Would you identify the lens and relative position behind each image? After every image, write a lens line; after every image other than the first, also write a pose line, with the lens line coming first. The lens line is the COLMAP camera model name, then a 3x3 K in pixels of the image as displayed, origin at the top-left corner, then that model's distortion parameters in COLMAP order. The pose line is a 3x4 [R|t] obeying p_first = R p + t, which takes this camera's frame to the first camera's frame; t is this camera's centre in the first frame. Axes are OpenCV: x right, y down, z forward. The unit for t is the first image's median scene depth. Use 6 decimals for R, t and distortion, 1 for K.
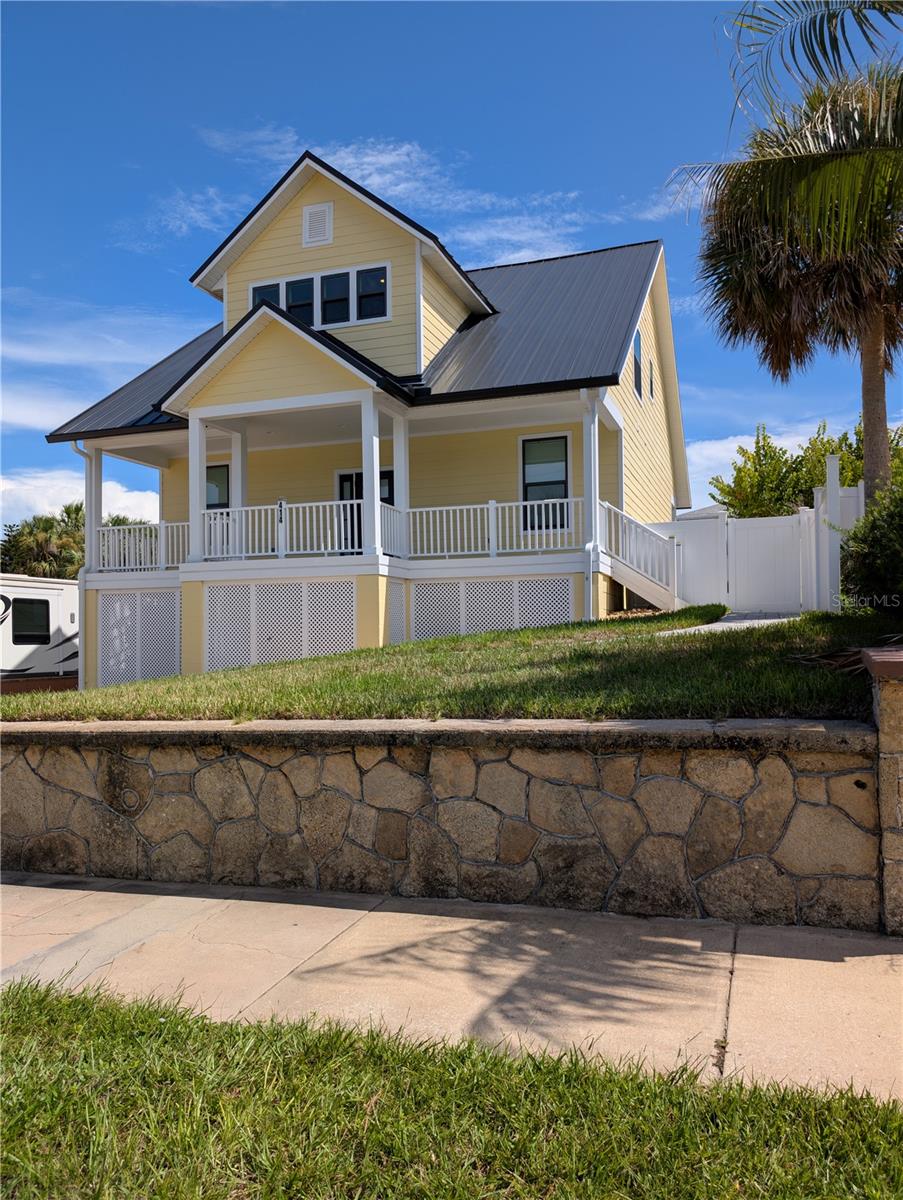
lens RADIAL K [[899.6, 0, 445.1], [0, 899.6, 604.7], [0, 0, 1]] dist [0.001480, -0.005366]
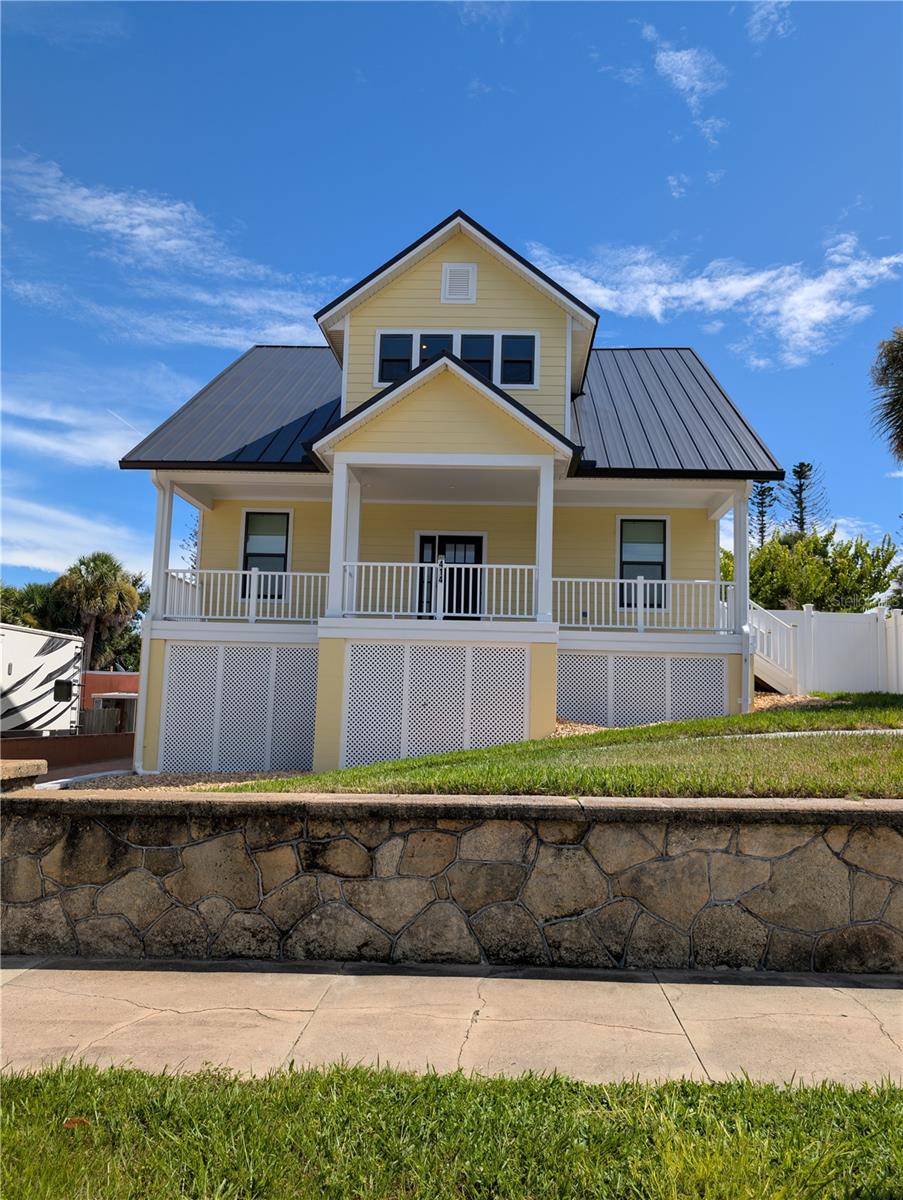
lens RADIAL K [[899.6, 0, 443.4], [0, 899.6, 605.0], [0, 0, 1]] dist [0.001480, -0.005366]
pose [[0.960394, 0.072552, 0.269035, -0.382606], [-0.051072, 0.994985, -0.086008, 0.012294], [-0.273926, 0.068861, 0.959282, 0.083135]]
